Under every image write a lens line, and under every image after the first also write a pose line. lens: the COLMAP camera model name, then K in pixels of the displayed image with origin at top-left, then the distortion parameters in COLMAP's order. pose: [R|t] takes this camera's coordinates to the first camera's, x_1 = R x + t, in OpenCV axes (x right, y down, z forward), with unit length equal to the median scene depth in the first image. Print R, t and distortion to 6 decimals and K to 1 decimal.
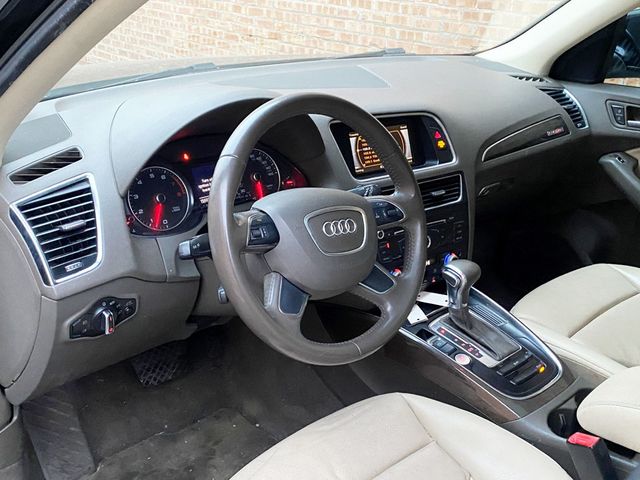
lens RADIAL K [[685.0, 0, 320.0], [0, 685.0, 240.0], [0, 0, 1]] dist [0.198513, -0.612312]
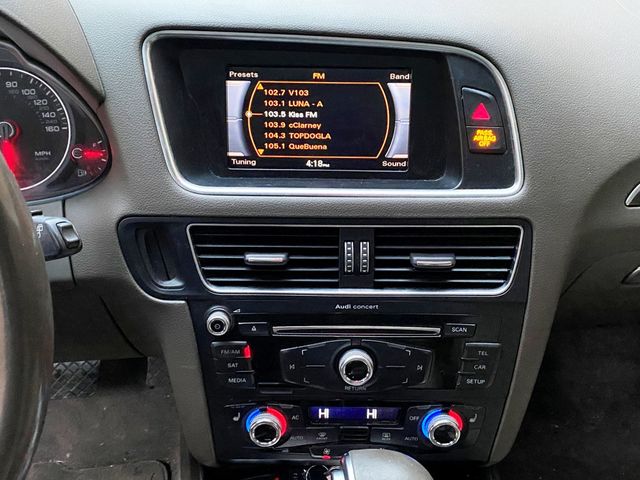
lens RADIAL K [[730.5, 0, 319.5], [0, 730.5, 269.8], [0, 0, 1]] dist [0.018060, -0.010732]
pose [[0.810306, 0.303392, -0.501356, 0.343098], [-0.208481, 0.948821, 0.237221, -0.154834], [0.547668, -0.087698, 0.832087, 0.642193]]
